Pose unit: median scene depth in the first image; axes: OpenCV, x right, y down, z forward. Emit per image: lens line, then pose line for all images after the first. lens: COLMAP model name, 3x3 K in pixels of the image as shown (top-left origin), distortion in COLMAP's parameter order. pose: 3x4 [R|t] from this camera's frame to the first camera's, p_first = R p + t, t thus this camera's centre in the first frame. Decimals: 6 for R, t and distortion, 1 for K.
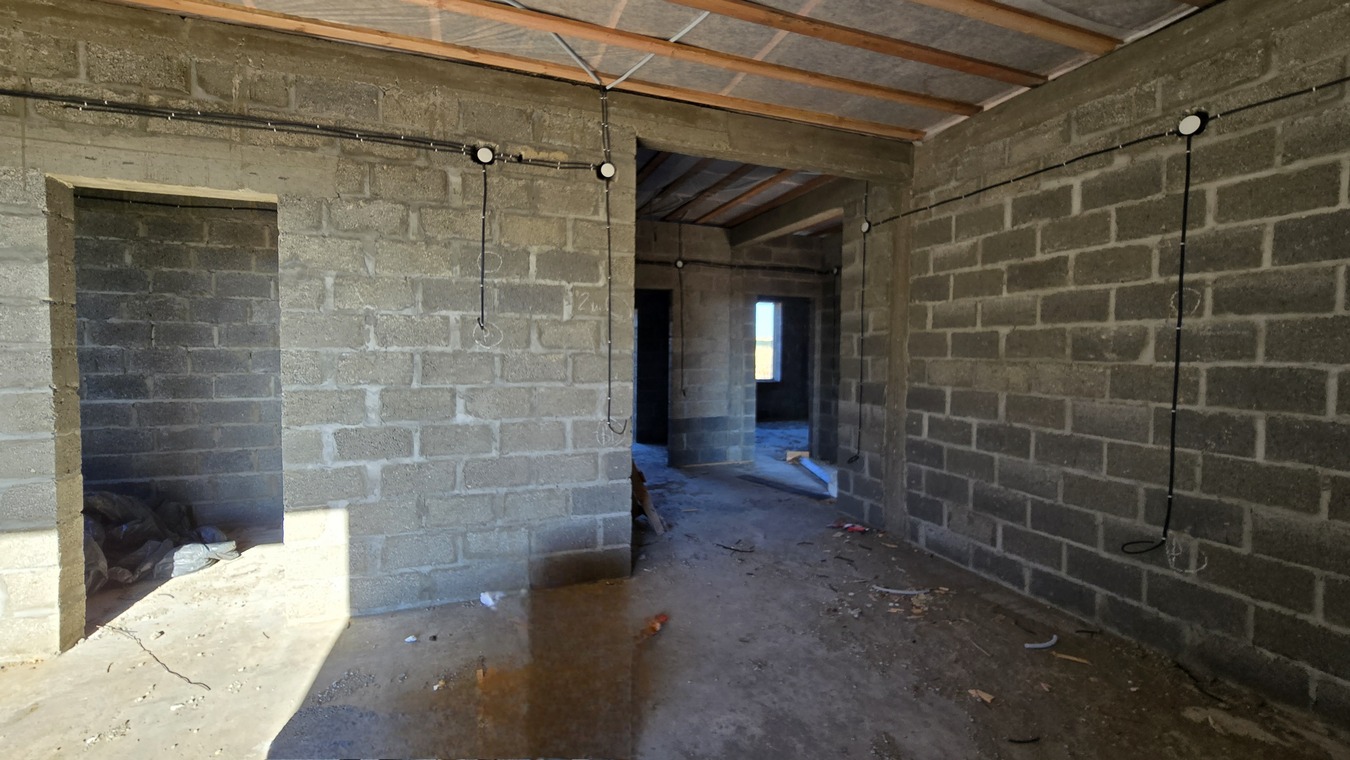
lens RADIAL K [[551.4, 0, 671.9], [0, 551.4, 376.0], [0, 0, 1]] dist [-0.002969, 0.001040]
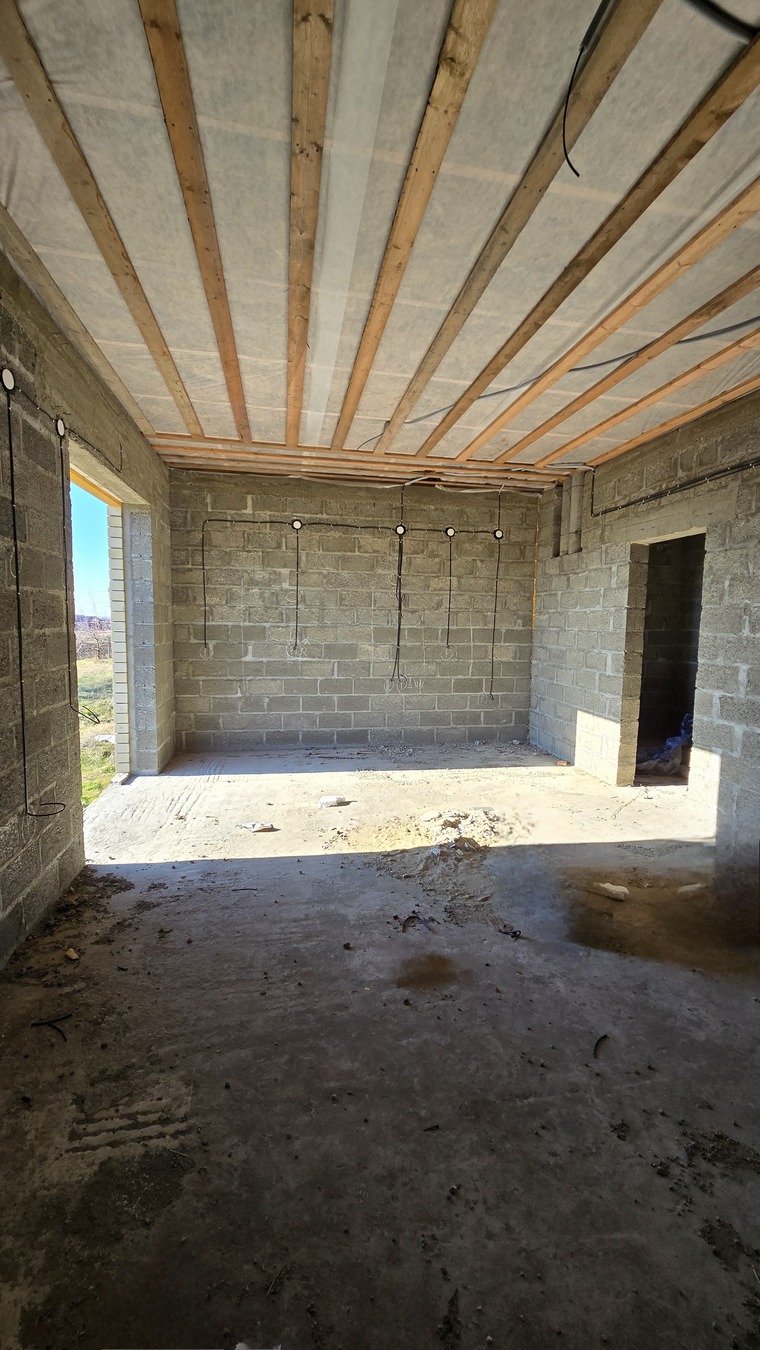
lens RADIAL K [[551.4, 0, 386.3], [0, 551.4, 674.7], [0, 0, 1]] dist [-0.002969, 0.001040]
pose [[-0.160630, 0.087573, -0.983122, 0.859874], [-0.059698, 0.993371, 0.098239, -0.035631], [0.985208, 0.074470, -0.154337, 0.423258]]
